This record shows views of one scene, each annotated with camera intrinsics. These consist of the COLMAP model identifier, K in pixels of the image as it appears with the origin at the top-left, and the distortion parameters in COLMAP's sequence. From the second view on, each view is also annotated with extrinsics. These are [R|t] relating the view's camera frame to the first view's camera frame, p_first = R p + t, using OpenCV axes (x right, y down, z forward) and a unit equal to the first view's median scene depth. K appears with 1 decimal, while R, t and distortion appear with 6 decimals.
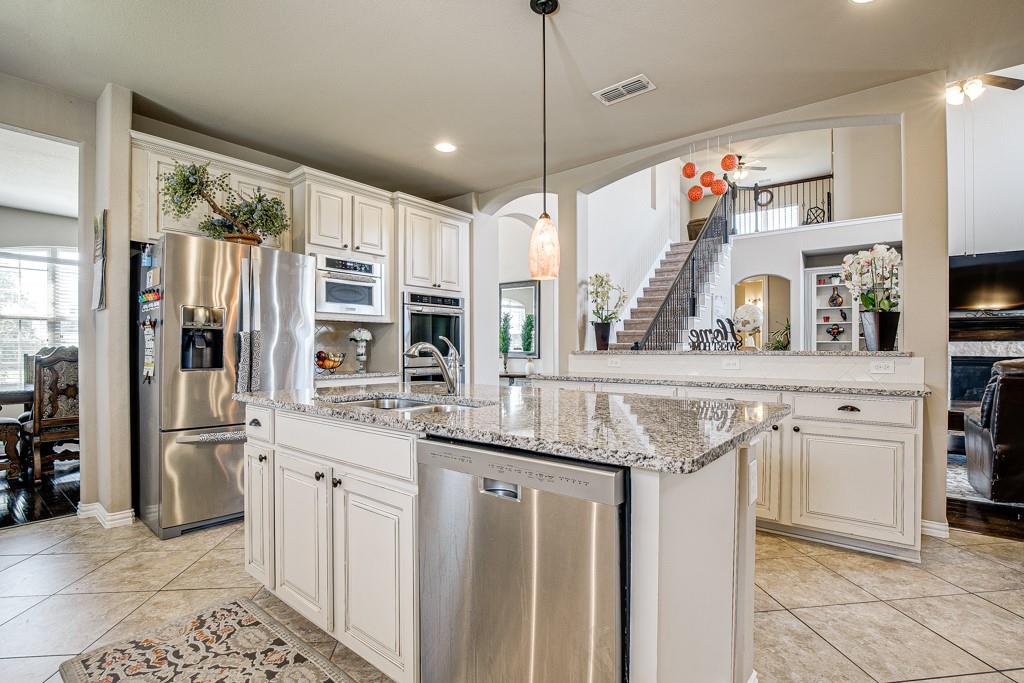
lens RADIAL K [[485.2, 0, 513.1], [0, 485.2, 350.9], [0, 0, 1]] dist [-0.017016, -0.000206]
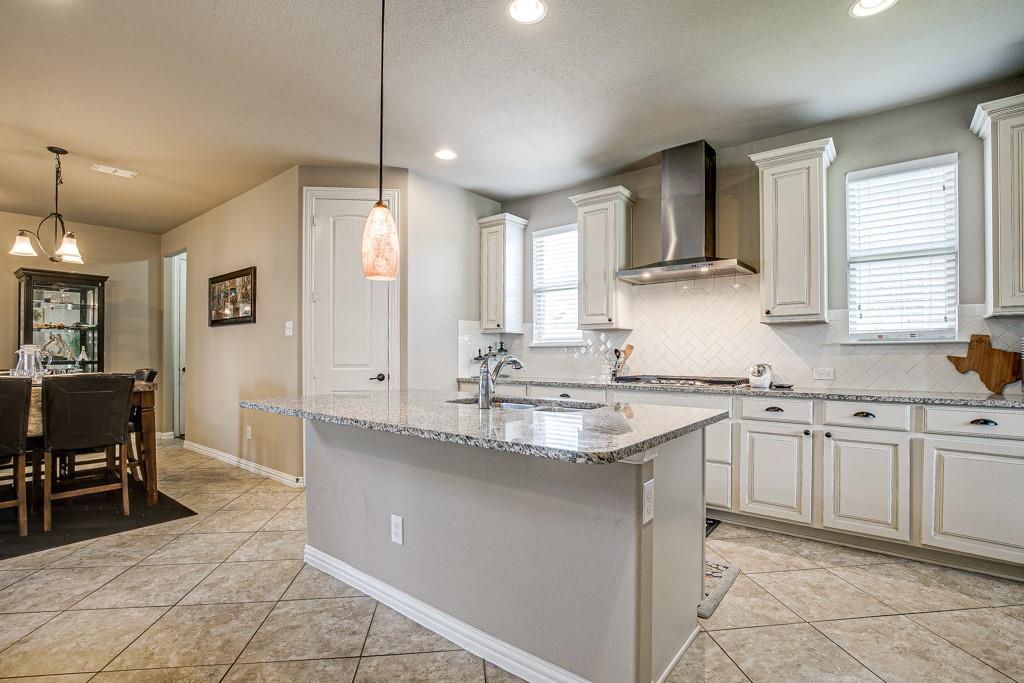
lens RADIAL K [[485.2, 0, 513.1], [0, 485.2, 350.9], [0, 0, 1]] dist [-0.017016, -0.000206]
pose [[-0.999849, 0.001827, -0.017286, -0.168768], [0.001889, 0.999992, -0.003551, -0.024188], [0.017279, -0.003583, -0.999844, 2.100196]]
